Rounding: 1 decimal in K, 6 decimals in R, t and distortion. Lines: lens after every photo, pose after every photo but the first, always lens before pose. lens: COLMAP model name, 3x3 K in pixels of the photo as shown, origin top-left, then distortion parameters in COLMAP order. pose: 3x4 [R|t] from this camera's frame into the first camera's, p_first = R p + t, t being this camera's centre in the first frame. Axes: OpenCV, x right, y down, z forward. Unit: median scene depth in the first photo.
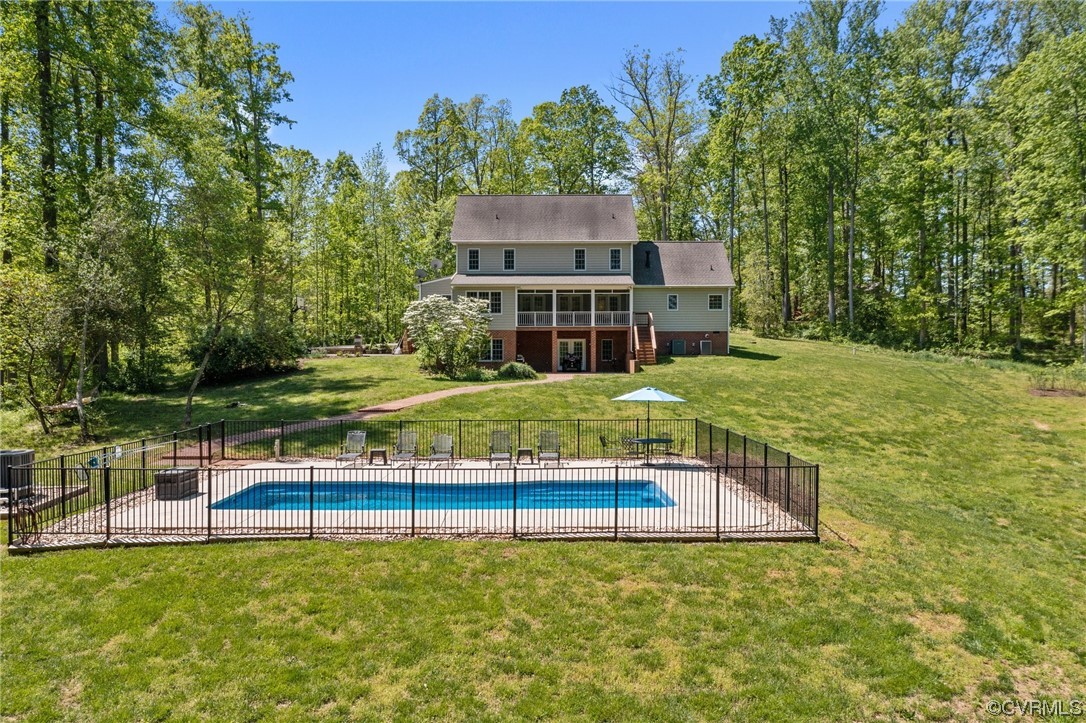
lens RADIAL K [[857.9, 0, 543.0], [0, 857.9, 361.5], [0, 0, 1]] dist [0.002704, -0.000488]
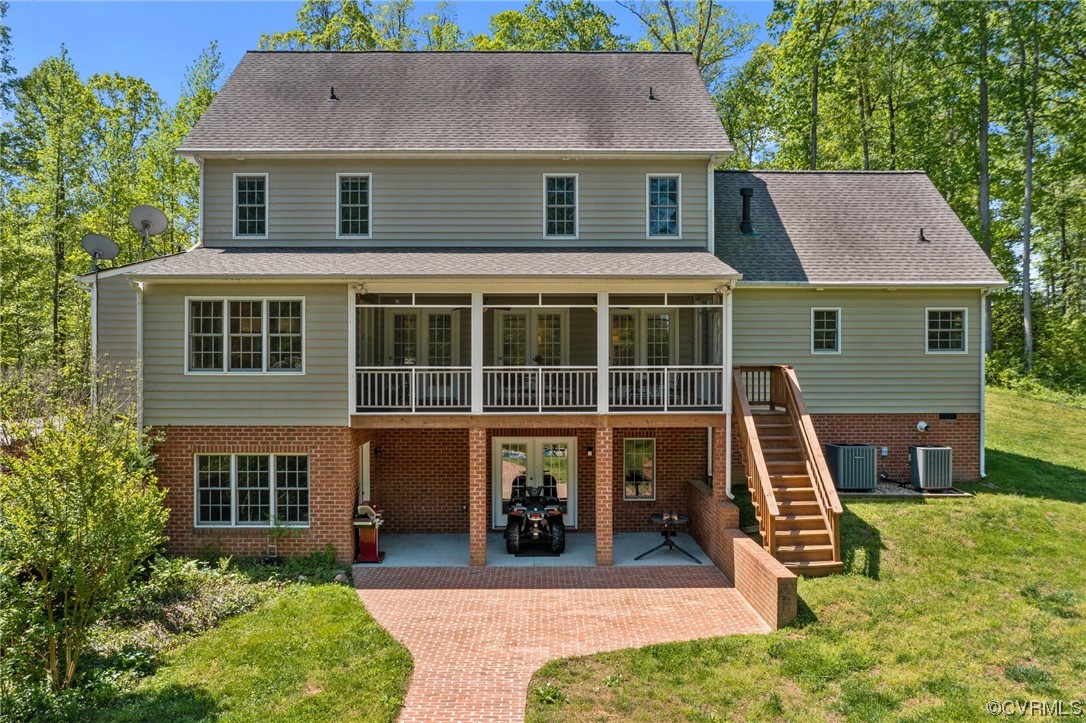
lens RADIAL K [[857.9, 0, 543.0], [0, 857.9, 361.5], [0, 0, 1]] dist [0.002704, -0.000488]
pose [[0.999749, 0.000728, 0.022385, 0.028434], [-0.000613, 0.999987, -0.005136, -0.055214], [-0.022388, 0.005121, 0.999736, 0.659052]]
